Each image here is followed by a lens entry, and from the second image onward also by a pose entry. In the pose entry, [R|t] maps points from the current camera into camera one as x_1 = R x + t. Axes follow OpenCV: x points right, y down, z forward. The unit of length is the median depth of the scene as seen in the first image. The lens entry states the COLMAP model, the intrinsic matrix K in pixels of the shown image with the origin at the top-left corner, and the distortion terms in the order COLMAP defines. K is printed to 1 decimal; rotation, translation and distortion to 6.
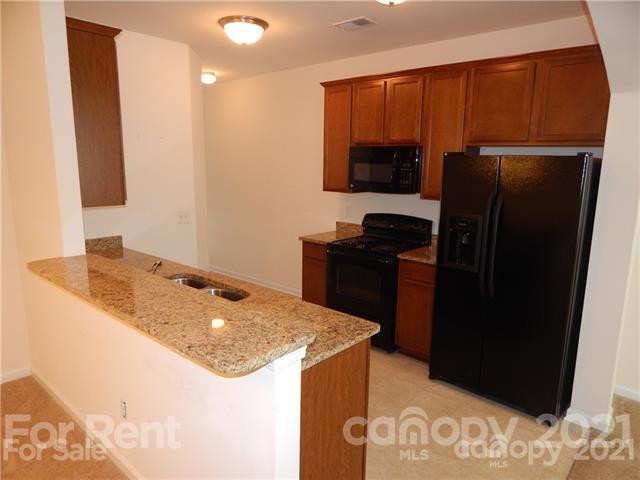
lens RADIAL K [[417.3, 0, 320.0], [0, 417.3, 240.0], [0, 0, 1]] dist [-0.020881, 0.000890]
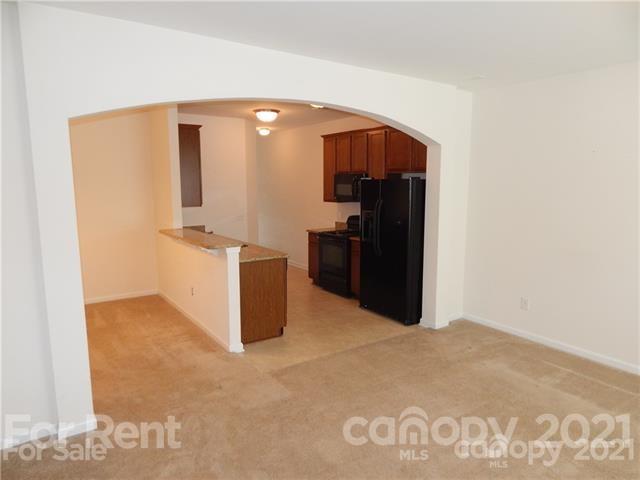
lens RADIAL K [[417.3, 0, 320.0], [0, 417.3, 240.0], [0, 0, 1]] dist [-0.020881, 0.000890]
pose [[0.969415, 0.015580, -0.244932, 0.455209], [-0.027758, 0.998540, -0.046345, 0.121215], [0.243852, 0.051727, 0.968432, -0.636638]]
